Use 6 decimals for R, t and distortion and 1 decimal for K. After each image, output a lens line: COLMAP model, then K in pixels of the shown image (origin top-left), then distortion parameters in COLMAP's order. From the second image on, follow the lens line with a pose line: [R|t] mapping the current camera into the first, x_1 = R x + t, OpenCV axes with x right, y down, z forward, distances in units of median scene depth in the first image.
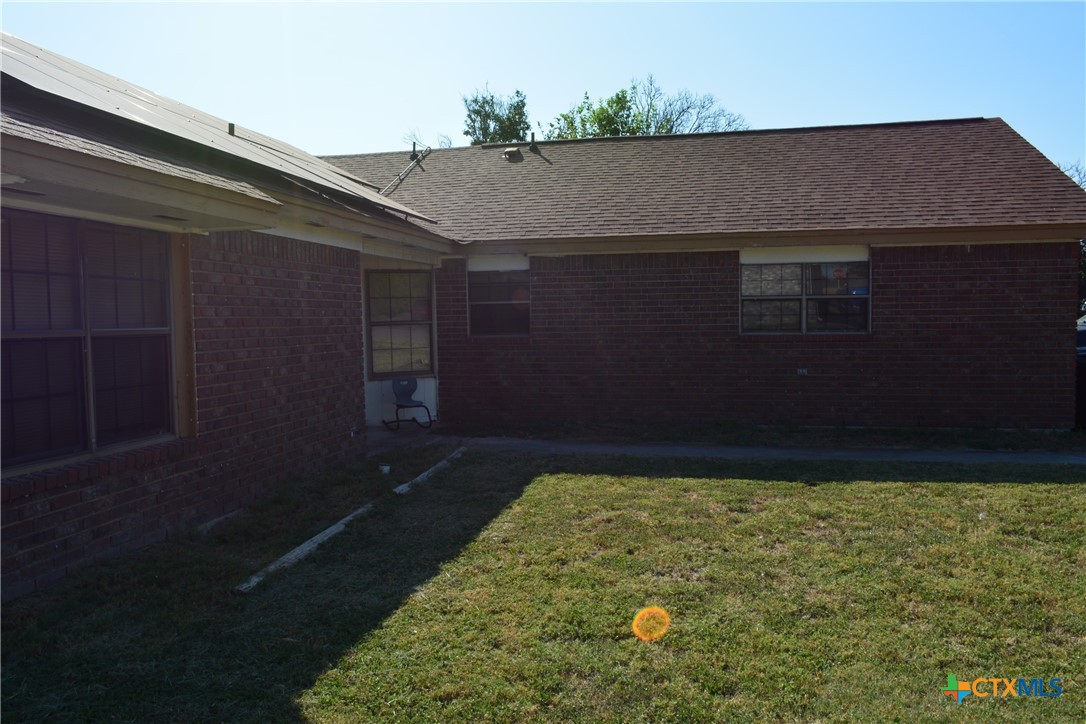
lens RADIAL K [[845.3, 0, 547.3], [0, 845.3, 365.3], [0, 0, 1]] dist [-0.016843, 0.012814]
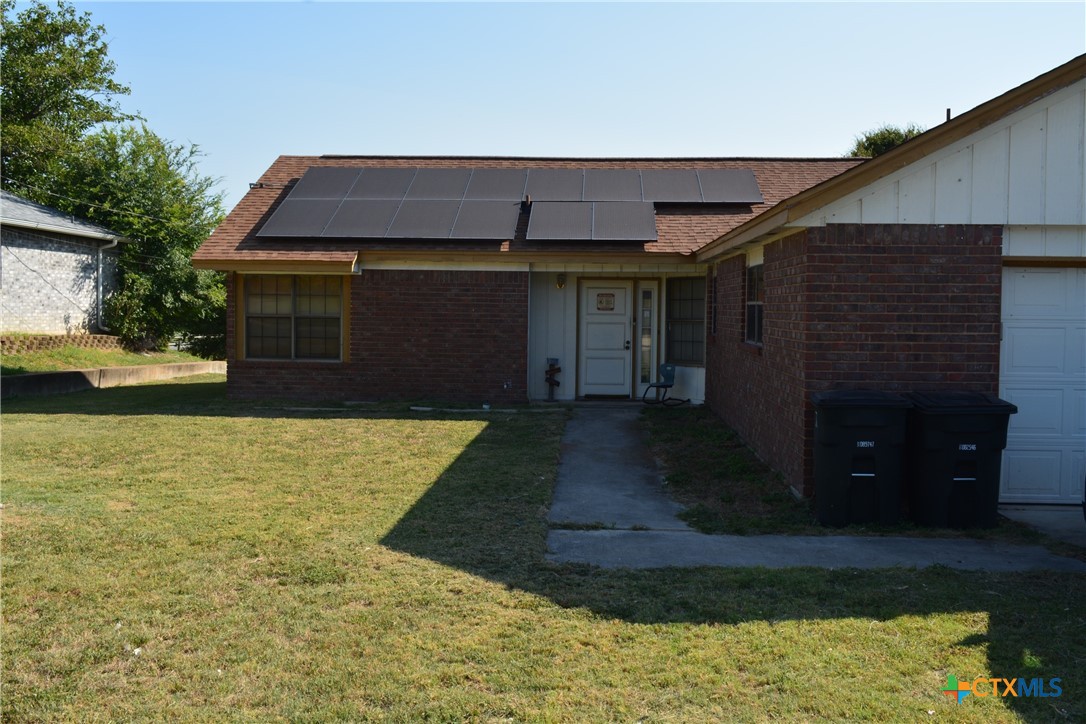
lens RADIAL K [[1034.8, 0, 540.2], [0, 1034.8, 362.4], [0, 0, 1]] dist [-0.021031, 0.000000]
pose [[0.141934, 0.067266, -0.987588, 1.714530], [-0.071018, 0.995809, 0.057620, -0.081433], [0.987325, 0.061958, 0.146116, 0.774042]]
